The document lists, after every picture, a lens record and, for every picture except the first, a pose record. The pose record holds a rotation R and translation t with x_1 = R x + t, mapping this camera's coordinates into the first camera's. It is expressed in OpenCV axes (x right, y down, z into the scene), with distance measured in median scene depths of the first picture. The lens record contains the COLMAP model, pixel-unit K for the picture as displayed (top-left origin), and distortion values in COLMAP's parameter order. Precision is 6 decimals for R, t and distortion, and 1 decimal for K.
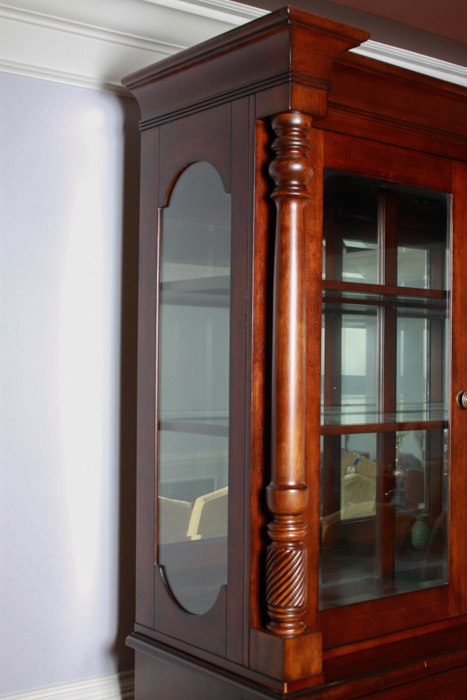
lens RADIAL K [[951.5, 0, 233.5], [0, 951.5, 350.0], [0, 0, 1]] dist [-0.047838, 0.007400]
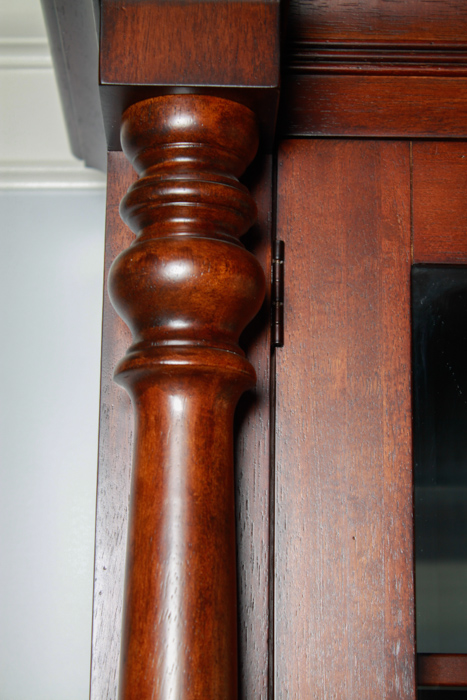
lens RADIAL K [[1655.5, 0, 233.5], [0, 1655.5, 350.0], [0, 0, 1]] dist [0.053281, 0.121204]
pose [[0.800956, -0.154213, -0.578522, 0.362834], [0.007895, 0.968896, -0.247343, -0.045145], [0.598671, 0.193543, 0.777261, 0.620438]]
